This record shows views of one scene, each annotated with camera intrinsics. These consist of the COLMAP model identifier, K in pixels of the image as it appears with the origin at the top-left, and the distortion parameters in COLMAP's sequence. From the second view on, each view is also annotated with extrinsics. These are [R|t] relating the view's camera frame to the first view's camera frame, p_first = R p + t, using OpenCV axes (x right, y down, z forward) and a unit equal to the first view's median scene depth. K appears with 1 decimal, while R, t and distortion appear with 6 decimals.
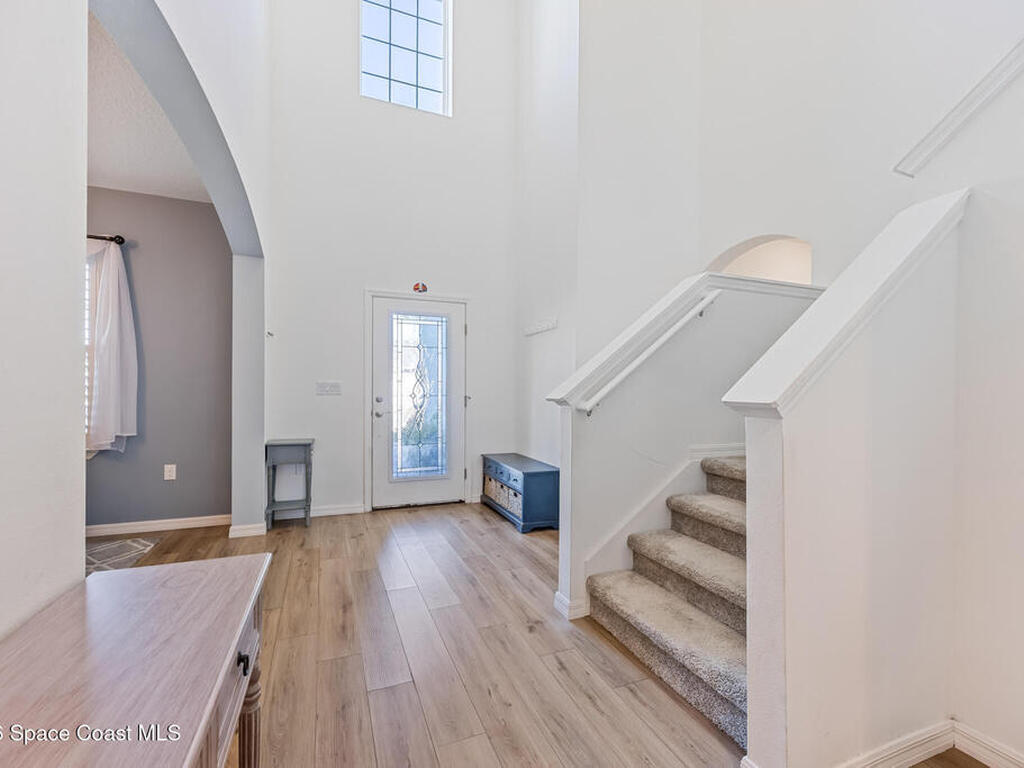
lens RADIAL K [[449.4, 0, 512.0], [0, 449.4, 384.0], [0, 0, 1]] dist [-0.002185, -0.001151]
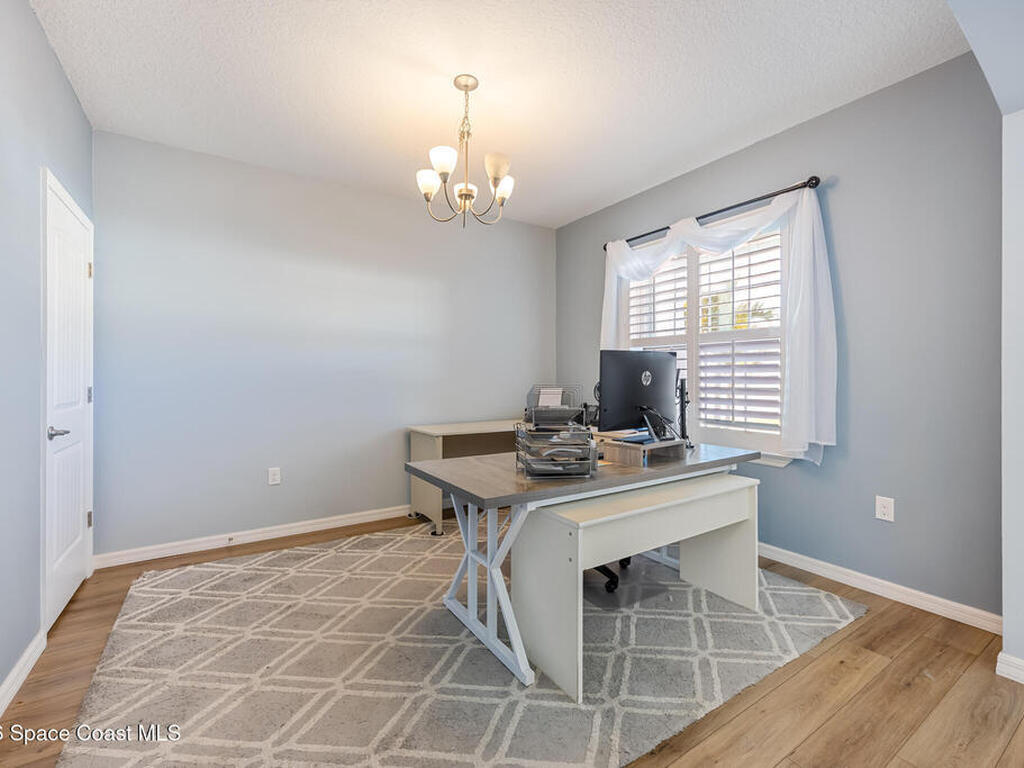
lens RADIAL K [[449.4, 0, 512.0], [0, 449.4, 384.0], [0, 0, 1]] dist [-0.002185, -0.001151]
pose [[0.180058, 0.004143, -0.983647, -0.230293], [0.011434, 0.999915, 0.006304, 0.006193], [0.983590, -0.012382, 0.179995, 0.369095]]
